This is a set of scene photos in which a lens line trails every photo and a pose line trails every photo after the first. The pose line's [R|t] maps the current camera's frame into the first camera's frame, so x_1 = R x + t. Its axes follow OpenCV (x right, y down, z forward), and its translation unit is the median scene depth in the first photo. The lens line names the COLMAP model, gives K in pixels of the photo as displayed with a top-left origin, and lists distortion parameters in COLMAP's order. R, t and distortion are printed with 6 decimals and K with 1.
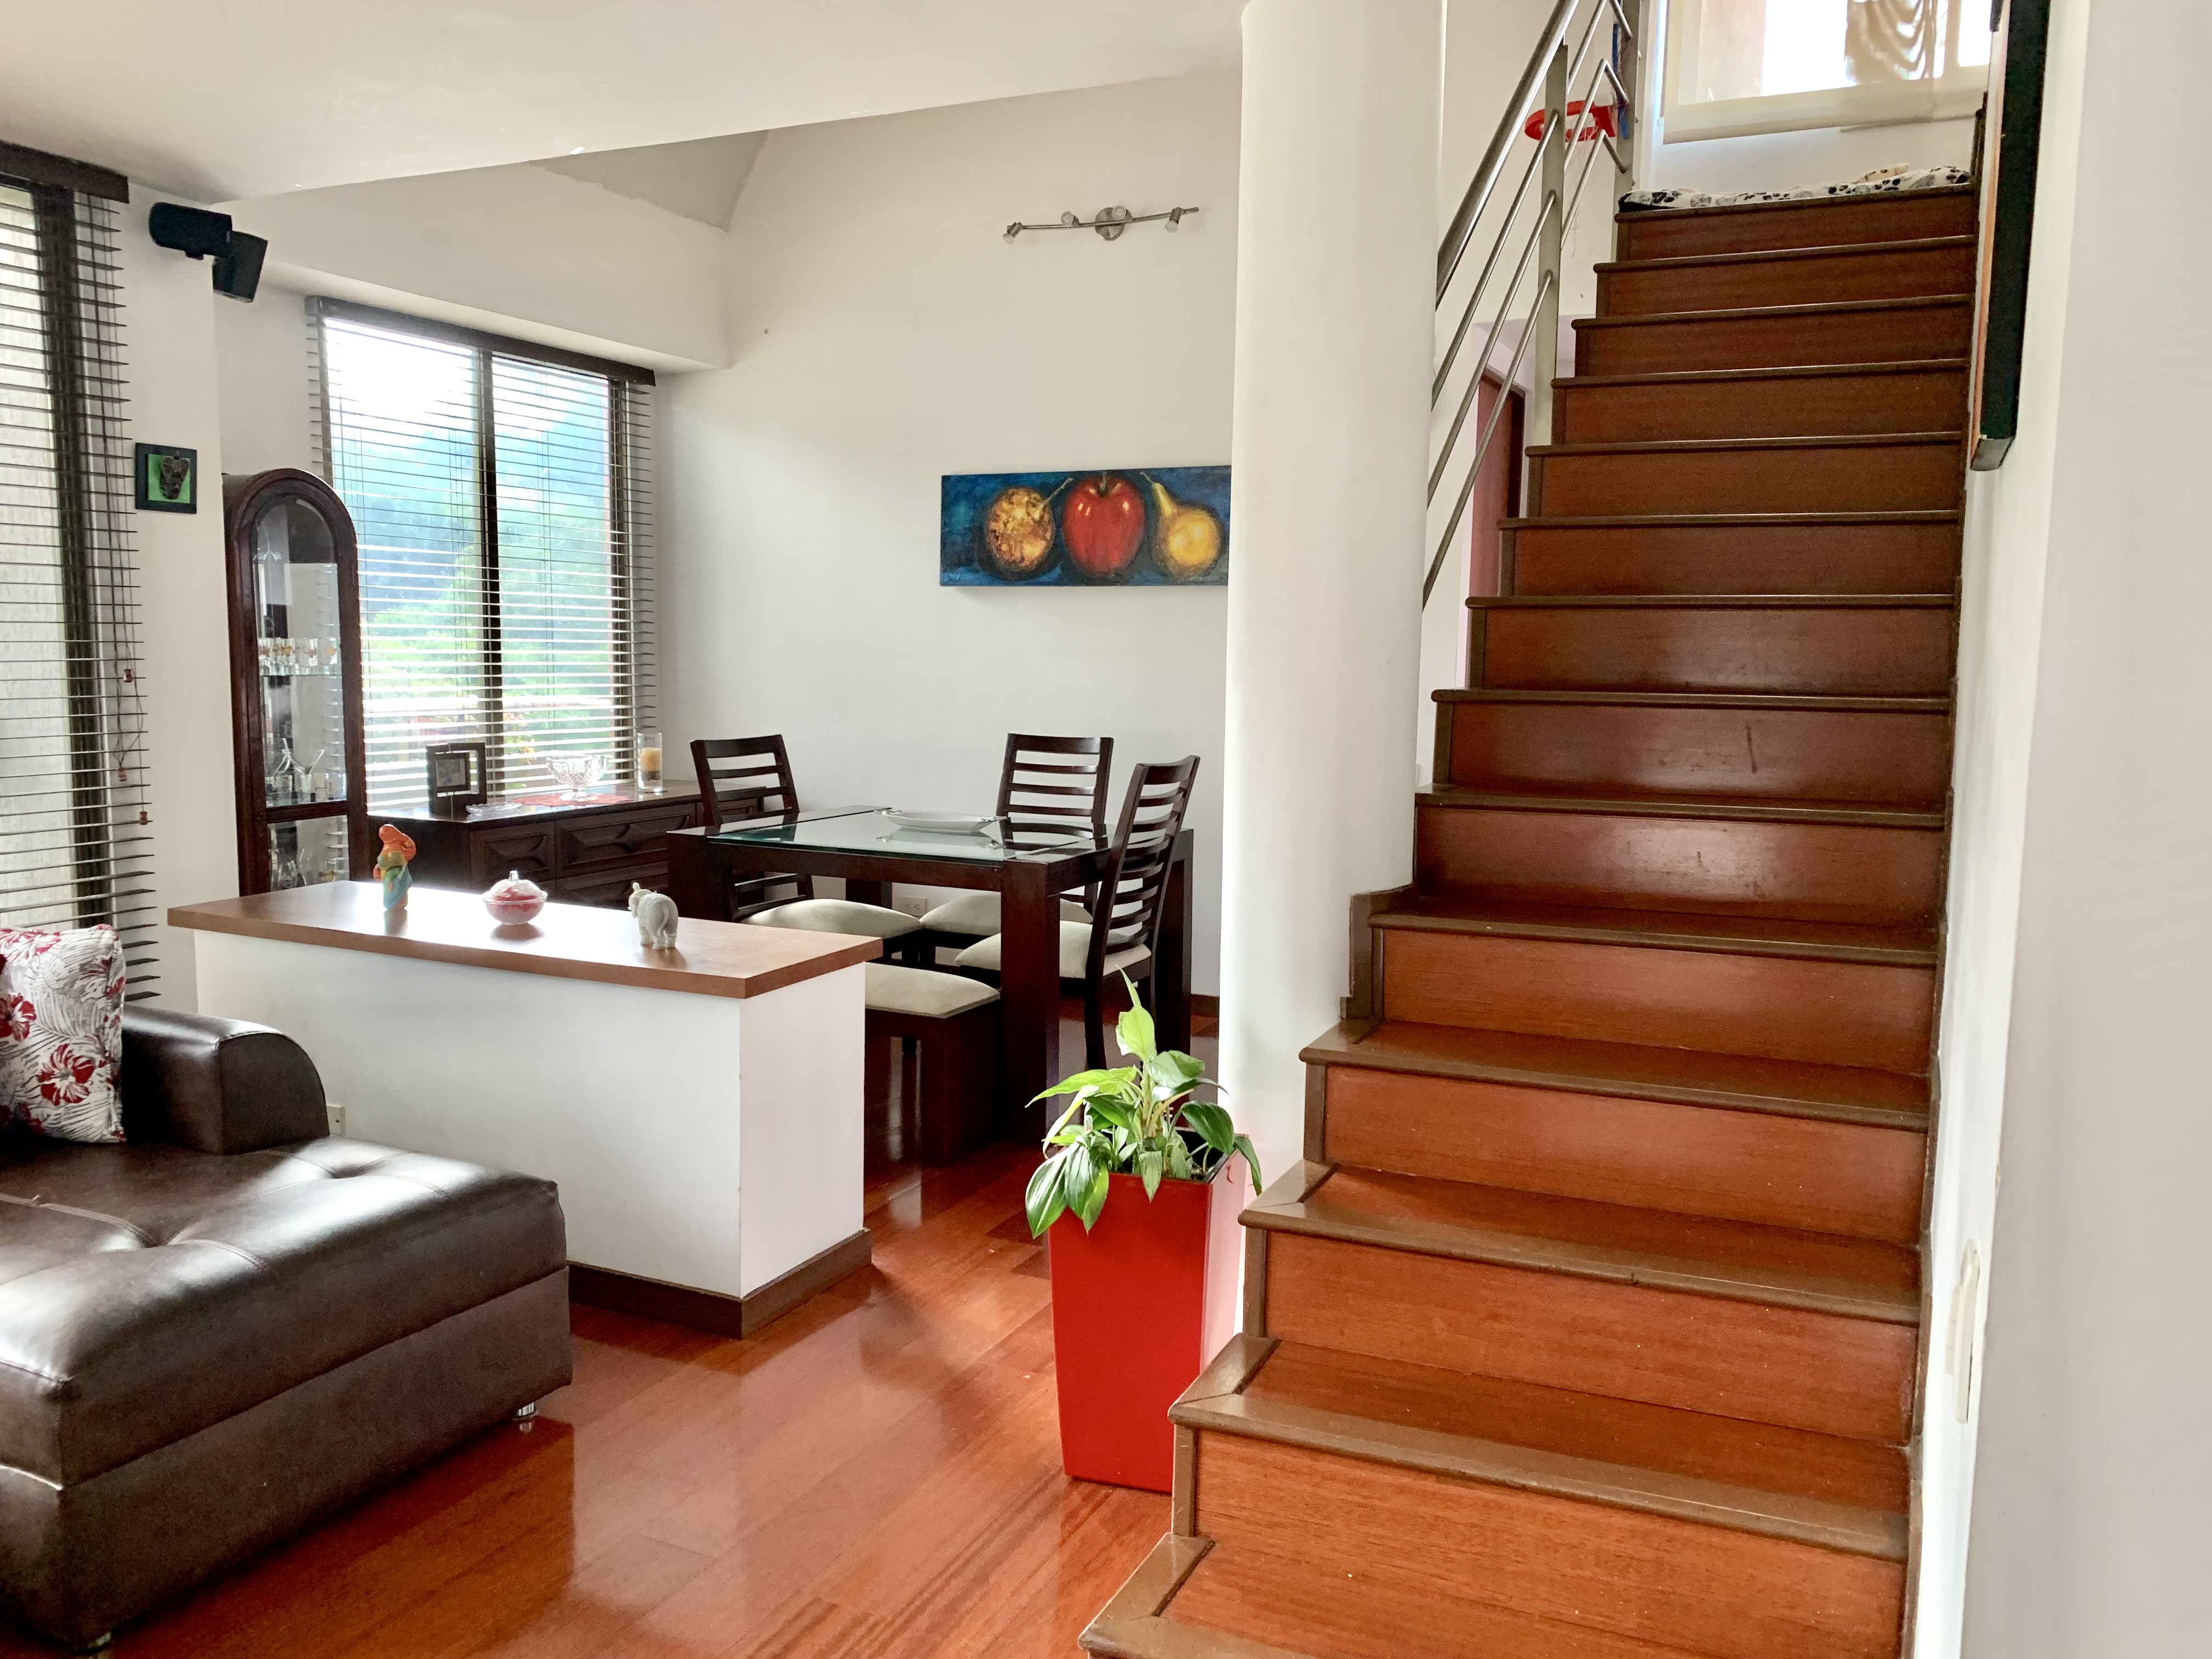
lens RADIAL K [[1698.2, 0, 1122.6], [0, 1698.2, 833.8], [0, 0, 1]] dist [0.048661, -0.066047]
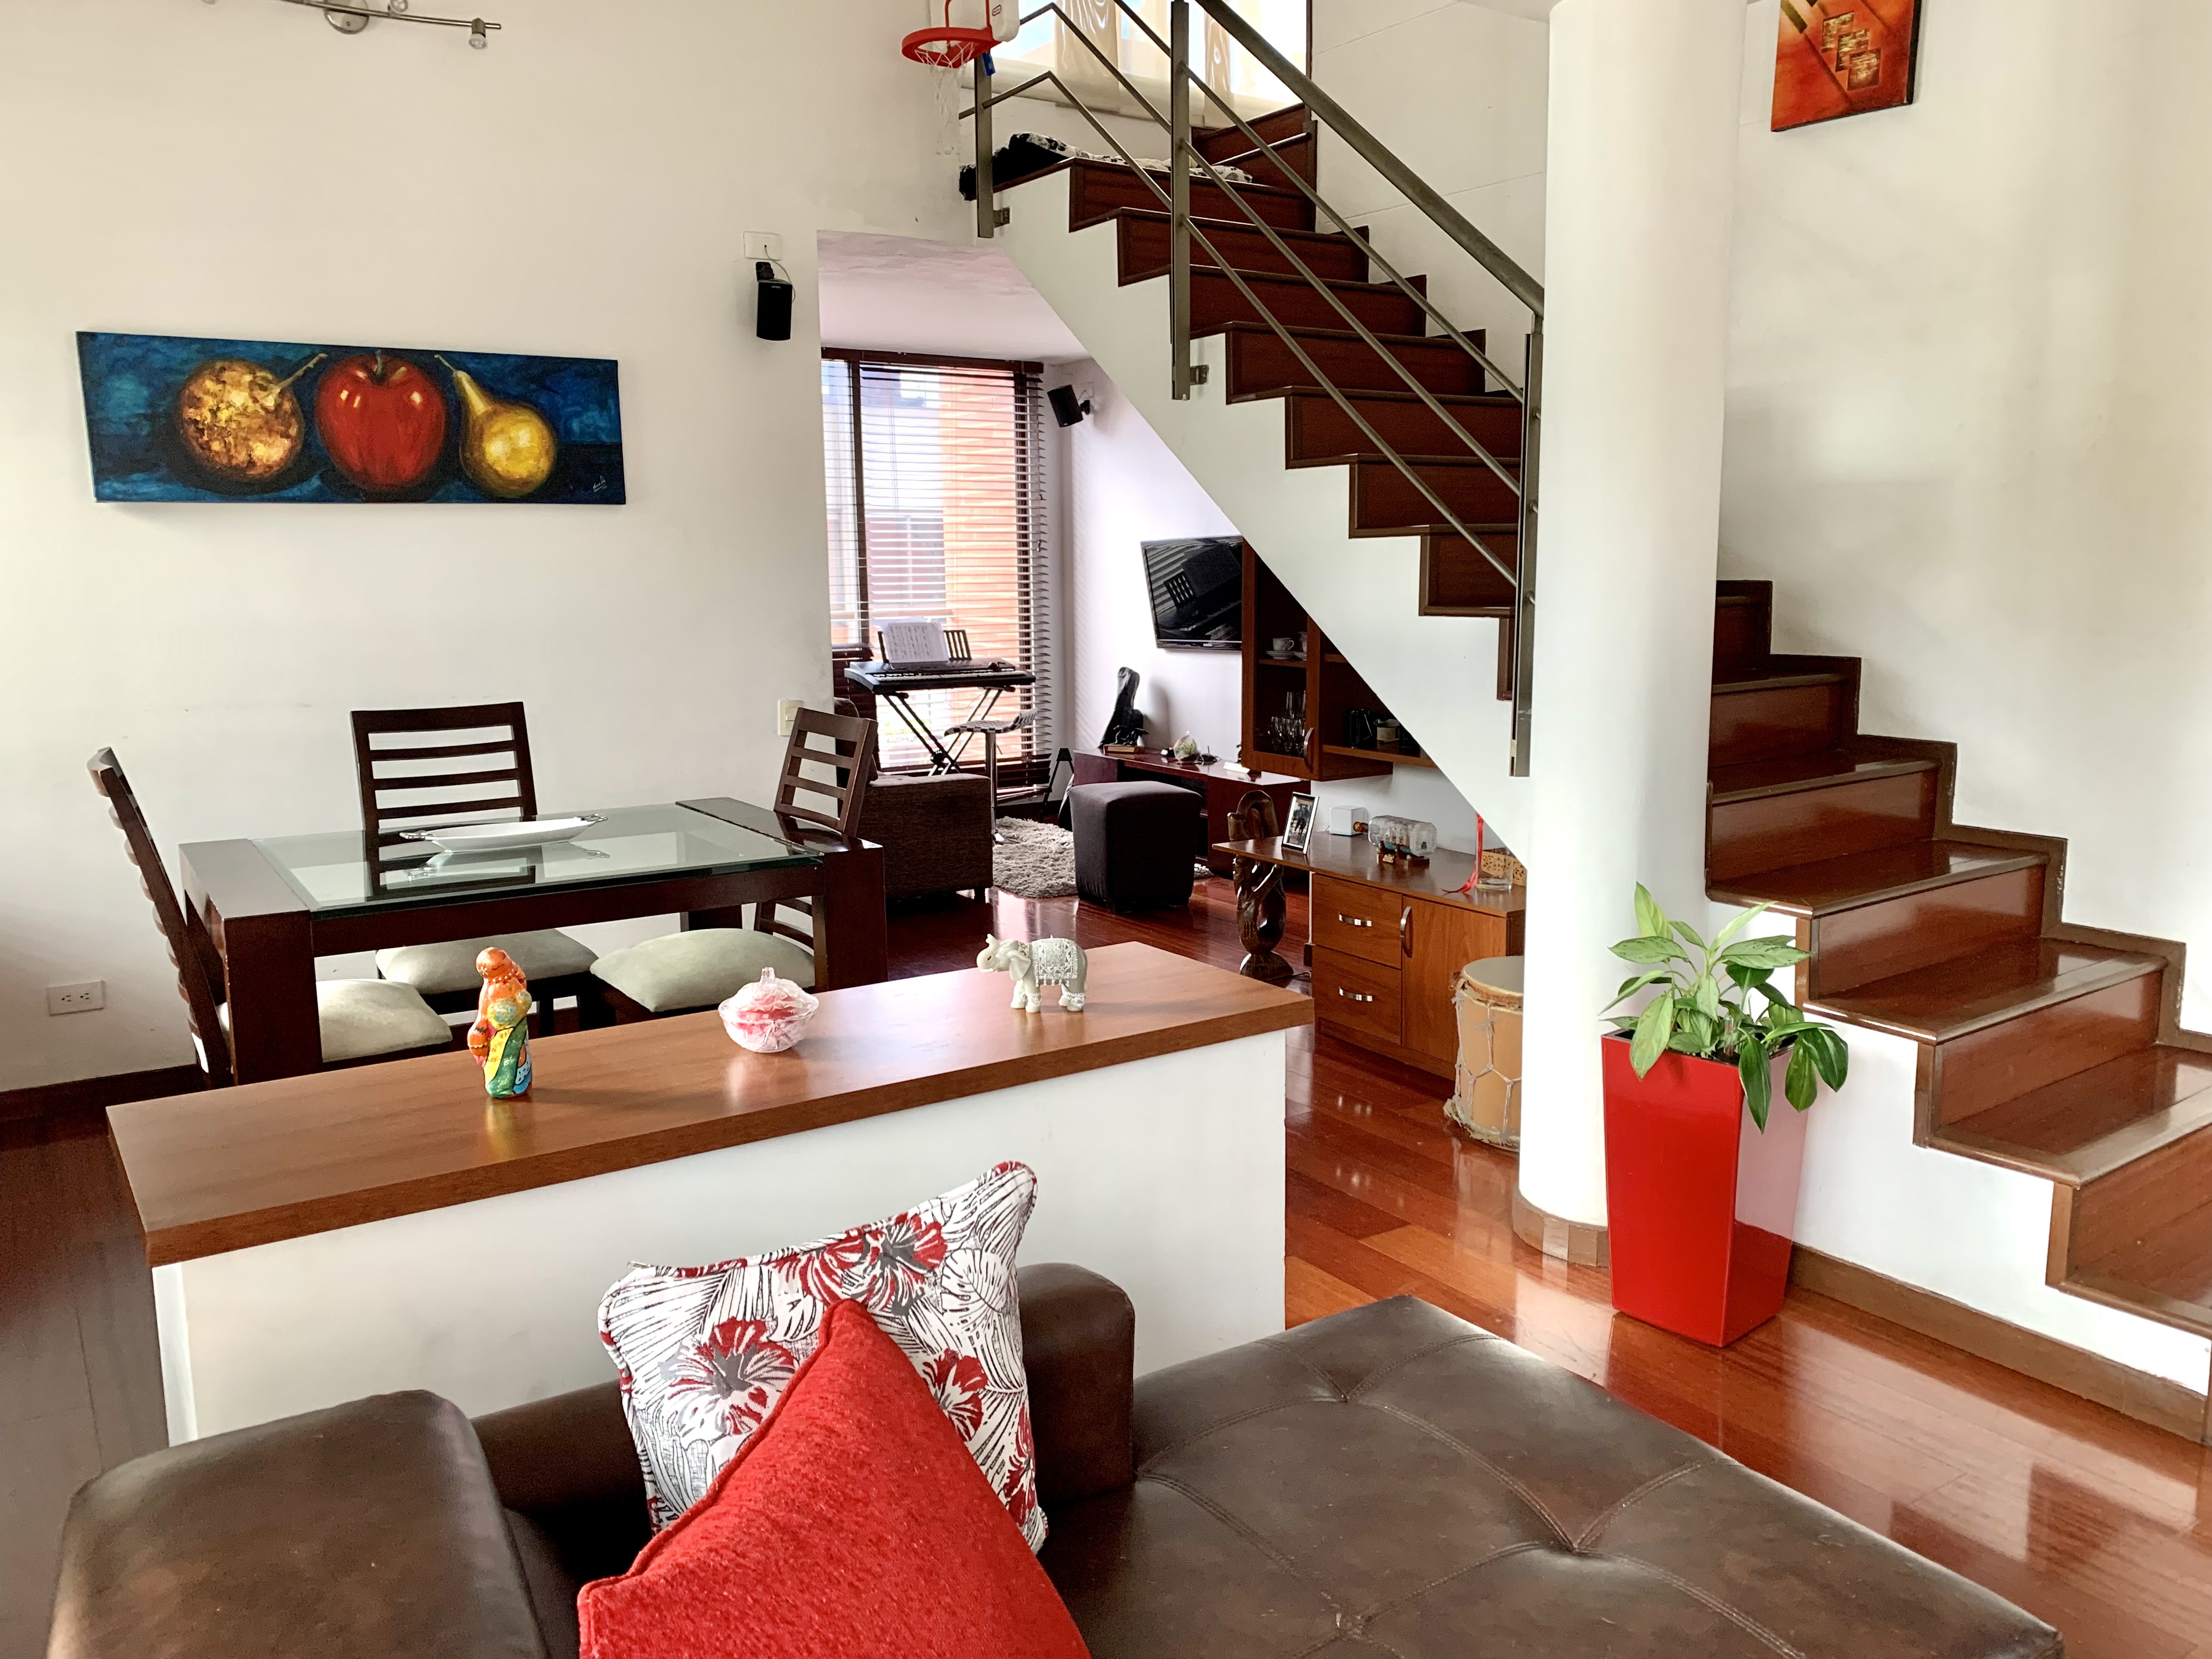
lens RADIAL K [[1698.2, 0, 1126.2], [0, 1698.2, 788.1], [0, 0, 1]] dist [0.048661, -0.066047]
pose [[0.506613, -0.137854, 0.851082, -0.498718], [0.116611, 0.989020, 0.090783, -0.052420], [-0.854251, 0.053254, 0.517125, 0.339460]]
